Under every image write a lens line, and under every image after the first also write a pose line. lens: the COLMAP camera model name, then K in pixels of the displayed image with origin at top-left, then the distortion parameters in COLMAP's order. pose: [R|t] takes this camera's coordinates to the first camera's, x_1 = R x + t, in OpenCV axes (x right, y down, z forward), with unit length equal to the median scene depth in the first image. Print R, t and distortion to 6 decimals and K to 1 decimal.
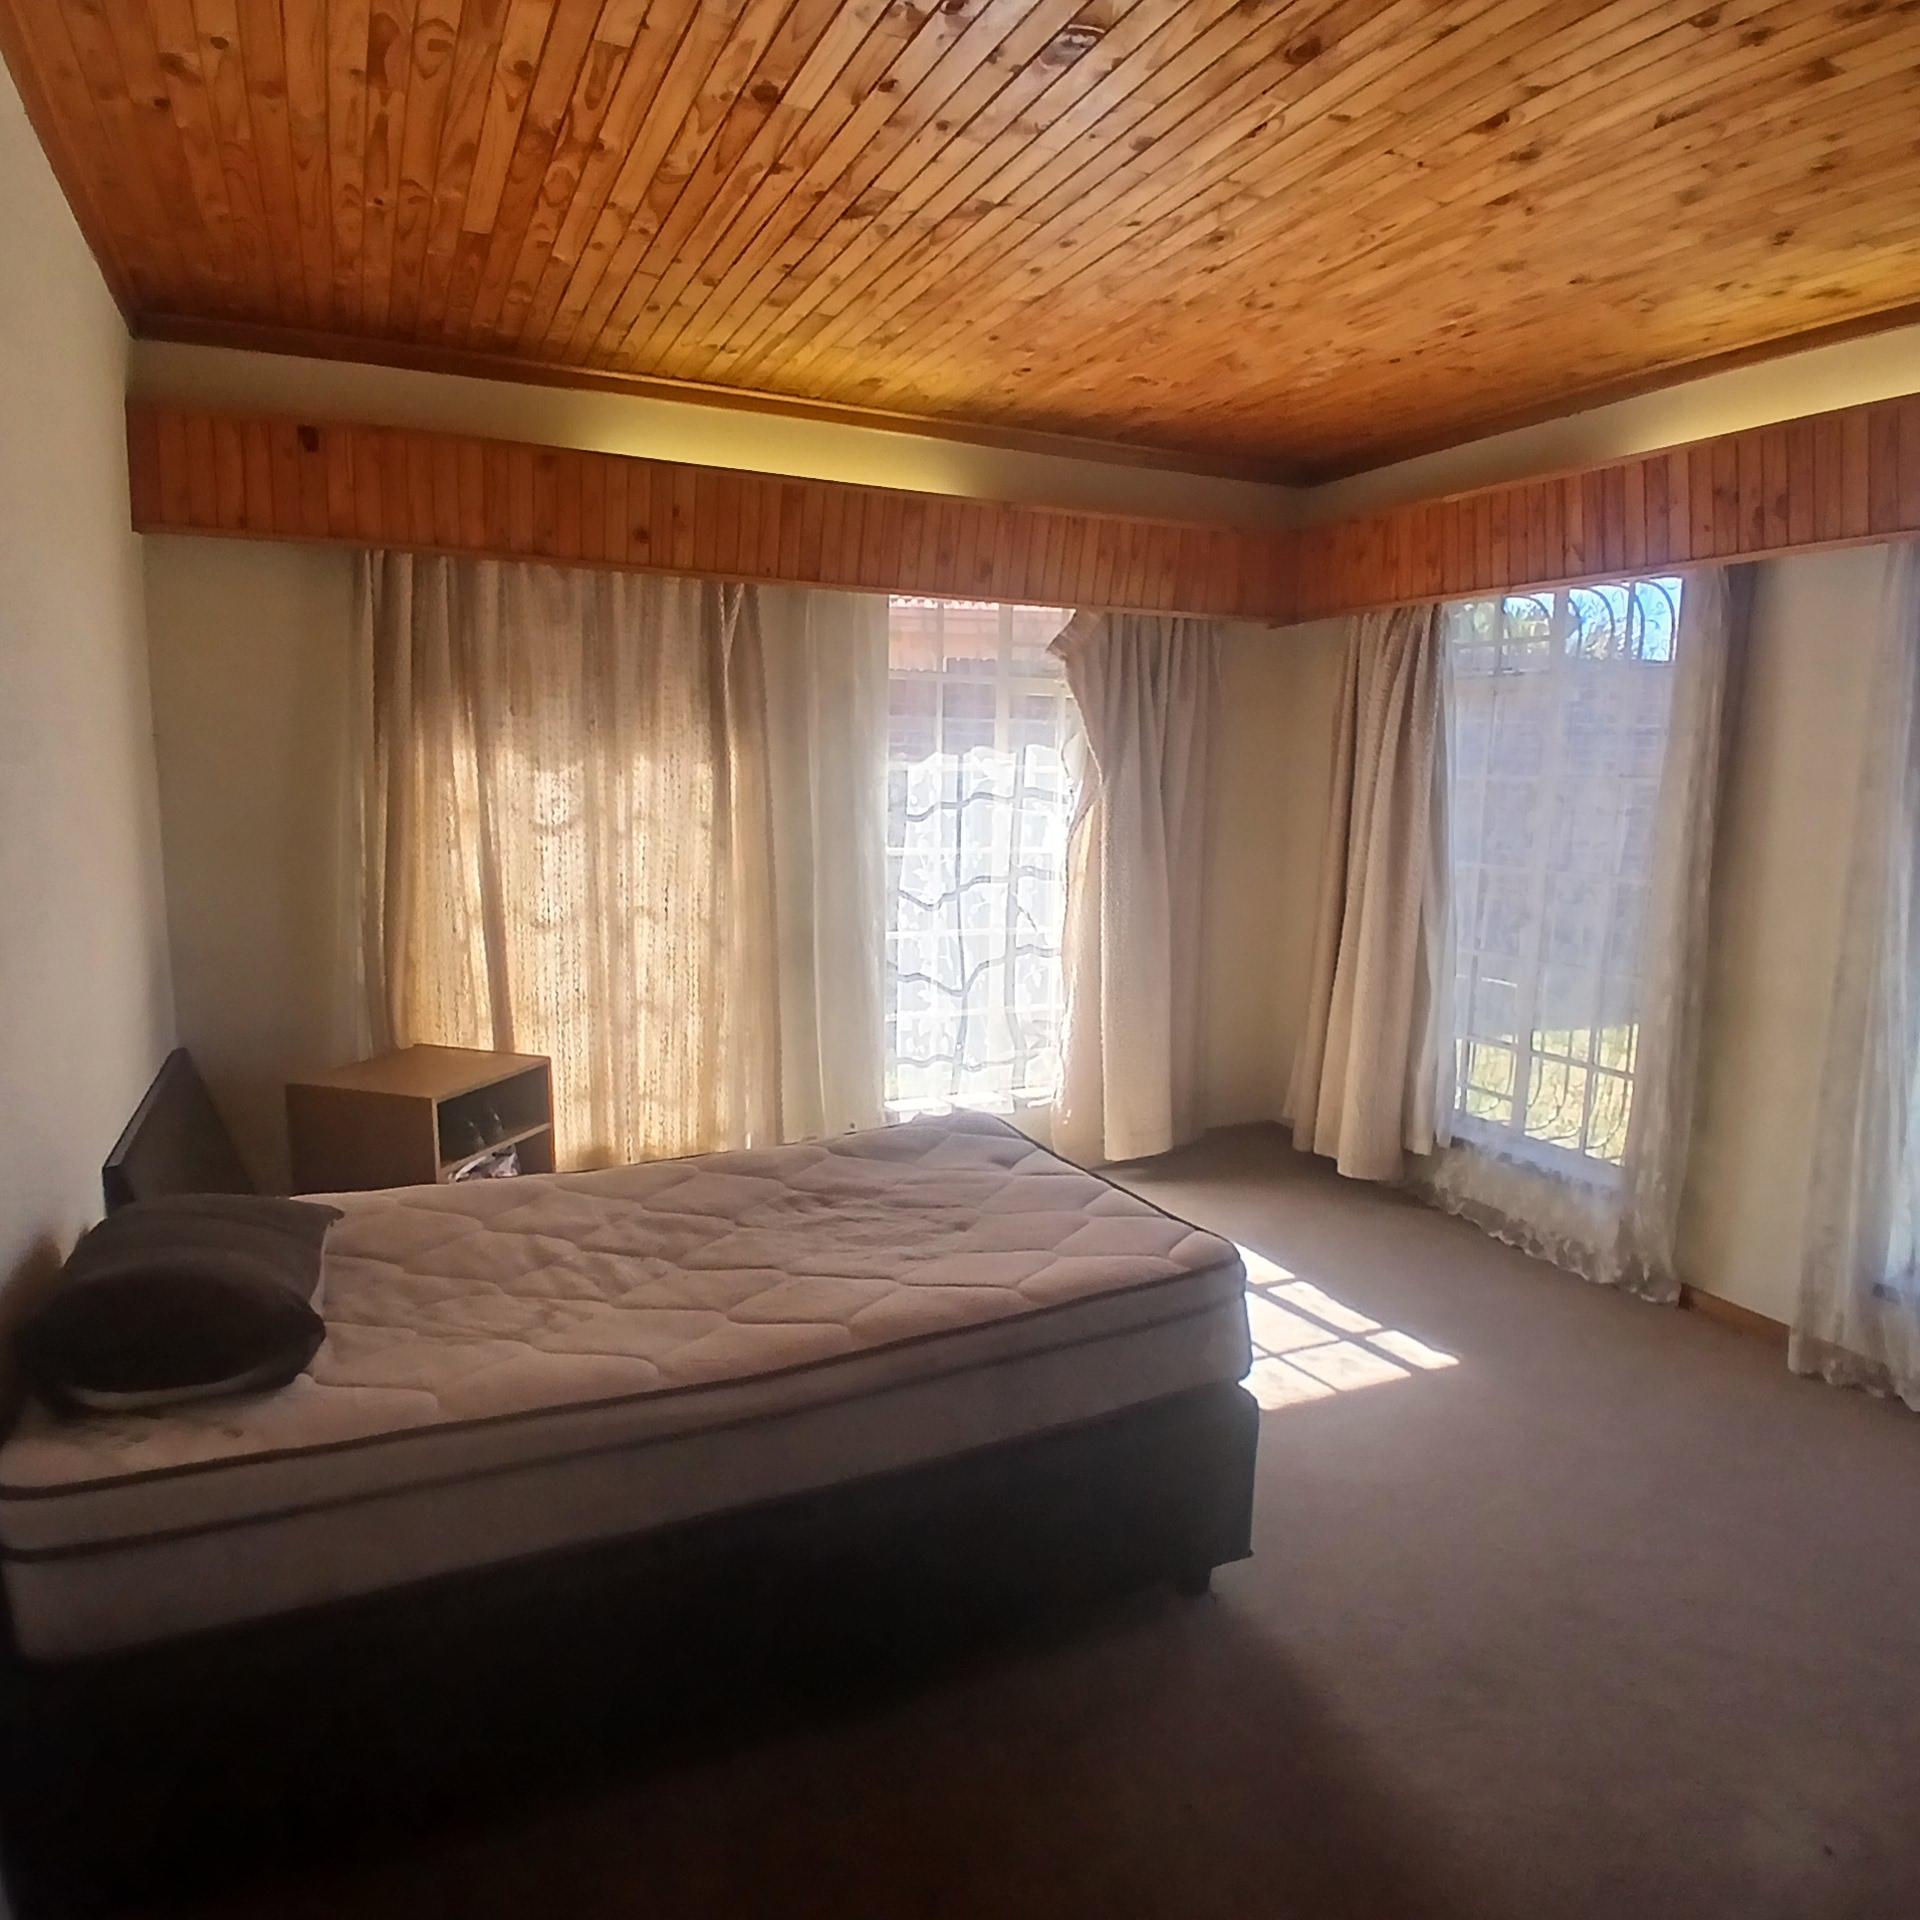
lens RADIAL K [[1290.9, 0, 961.5], [0, 1290.9, 964.5], [0, 0, 1]] dist [0.006701, -0.047018]
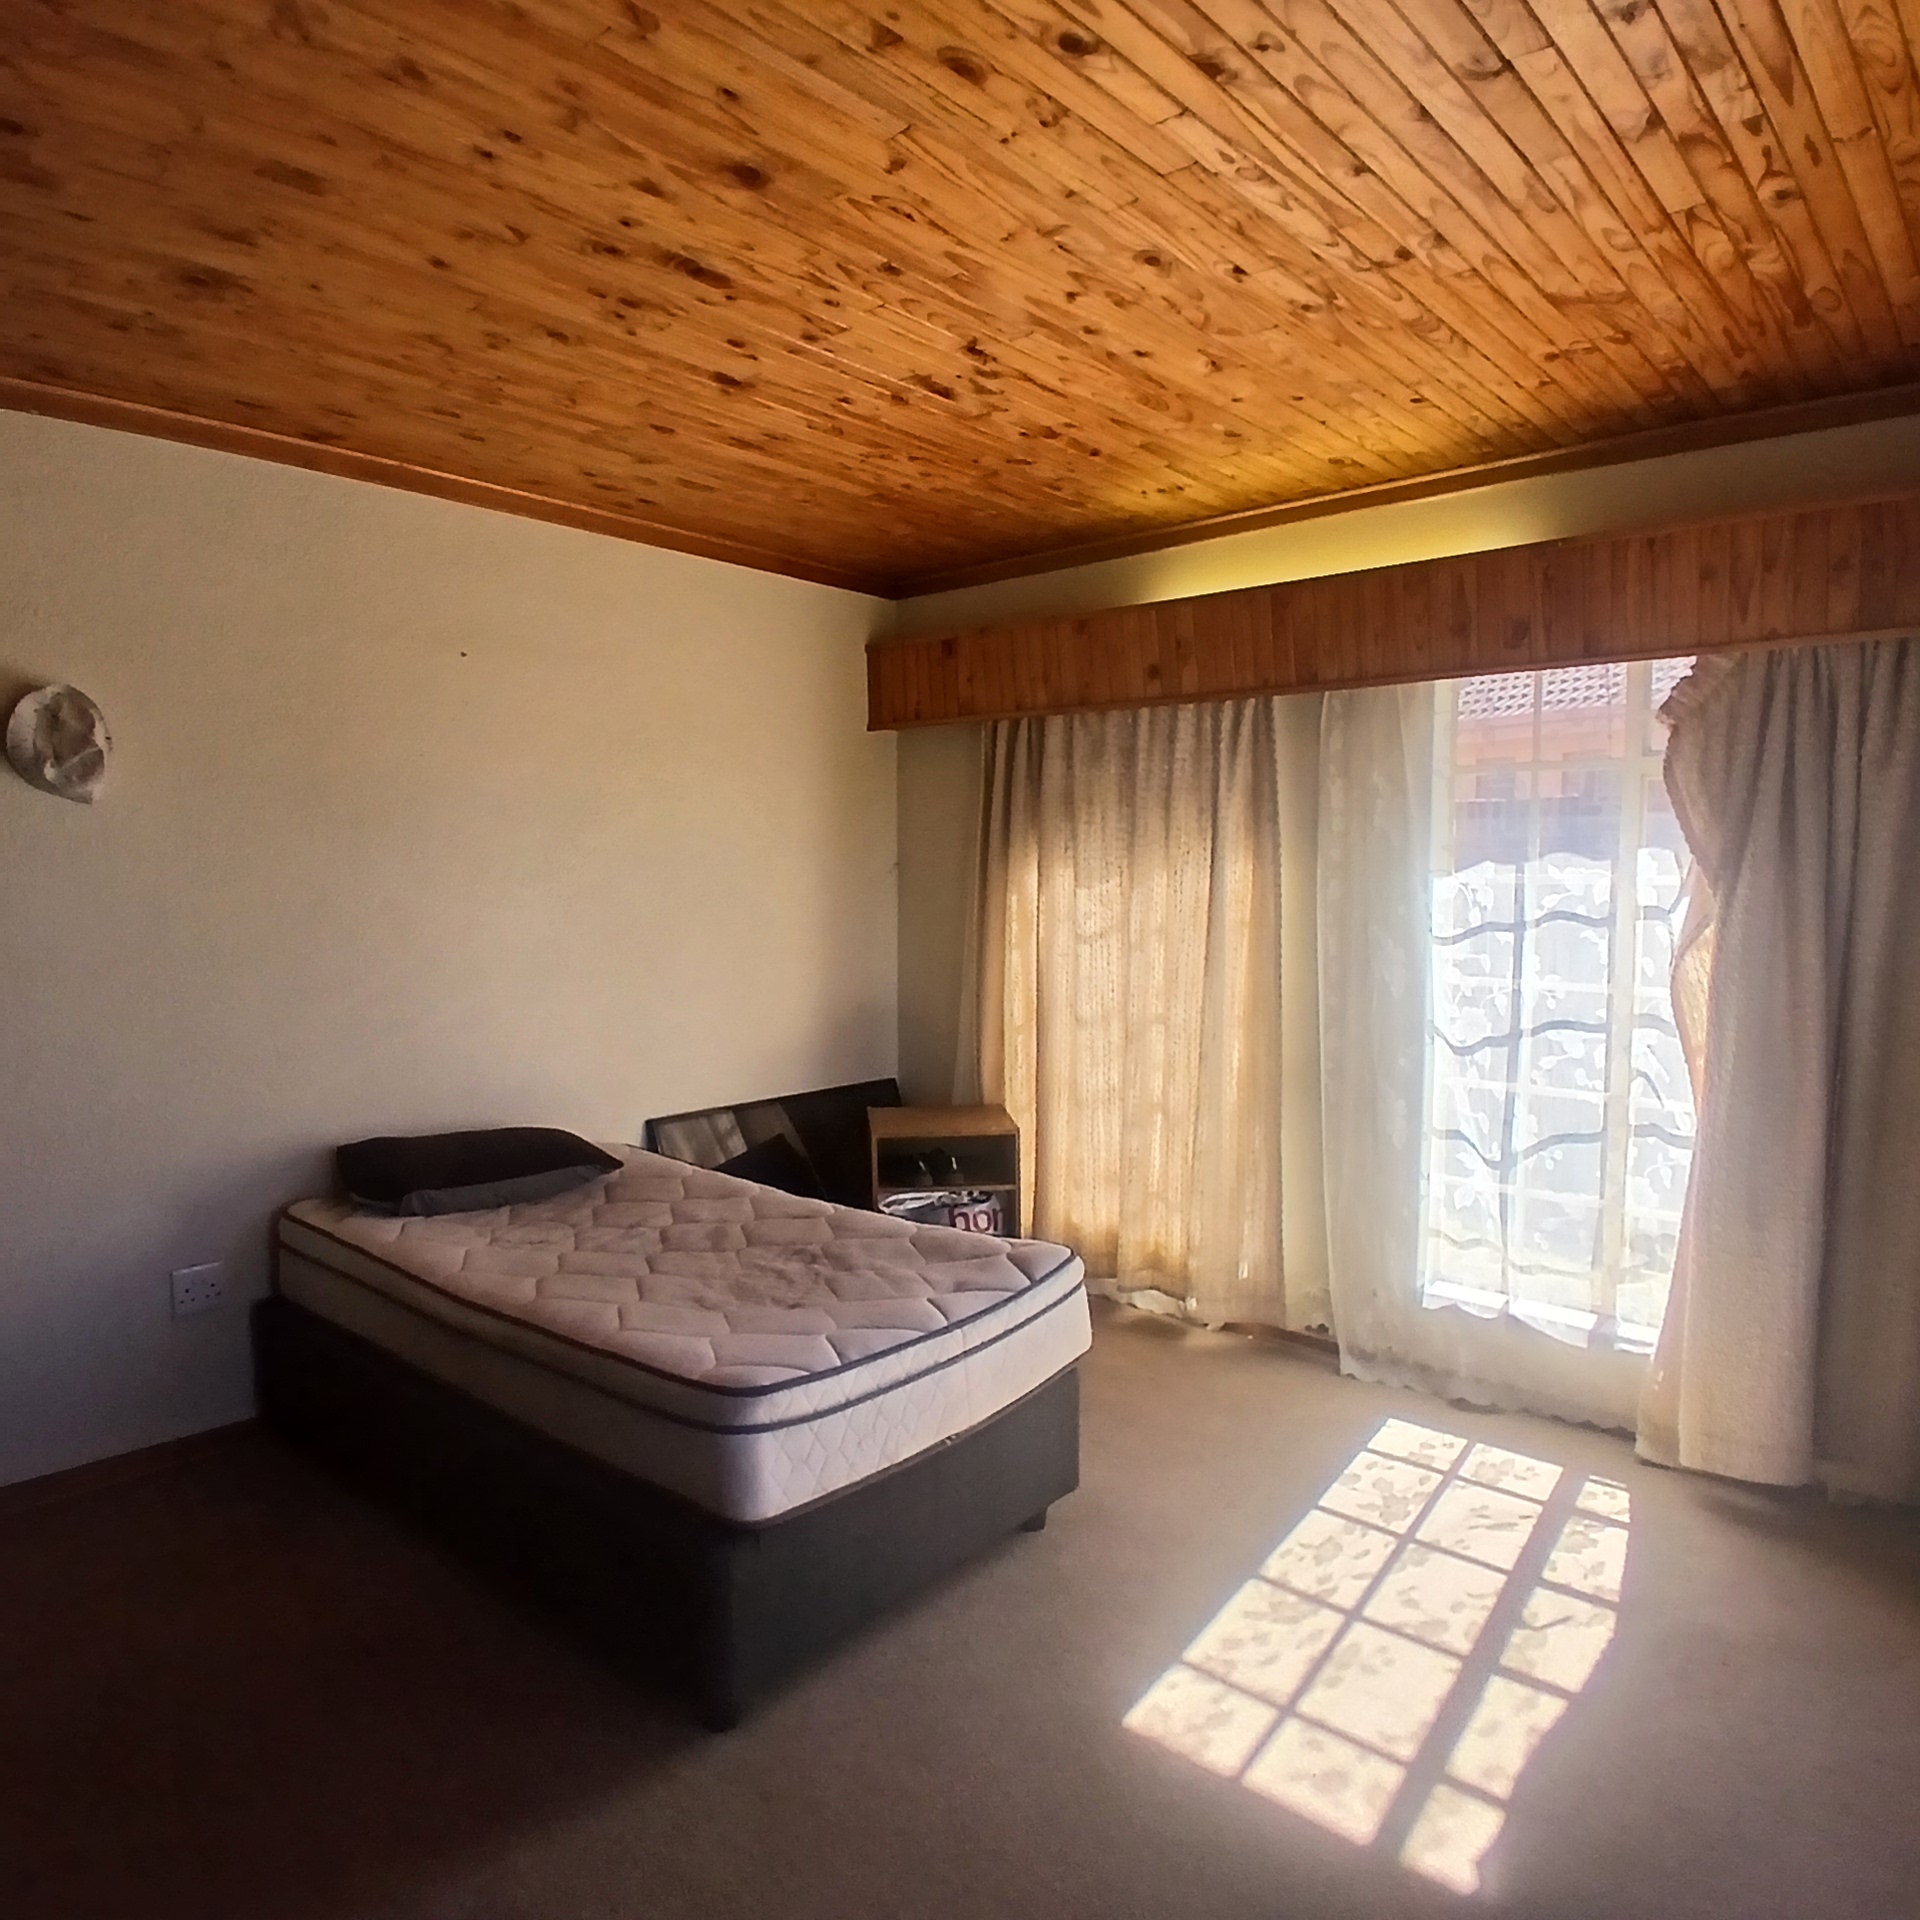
lens RADIAL K [[1290.9, 0, 946.7], [0, 1290.9, 959.8], [0, 0, 1]] dist [0.006701, -0.047018]
pose [[0.383665, 0.047762, -0.922237, 0.699673], [-0.130127, 0.991493, -0.002786, -0.066702], [0.914258, 0.121077, 0.386616, 0.448958]]
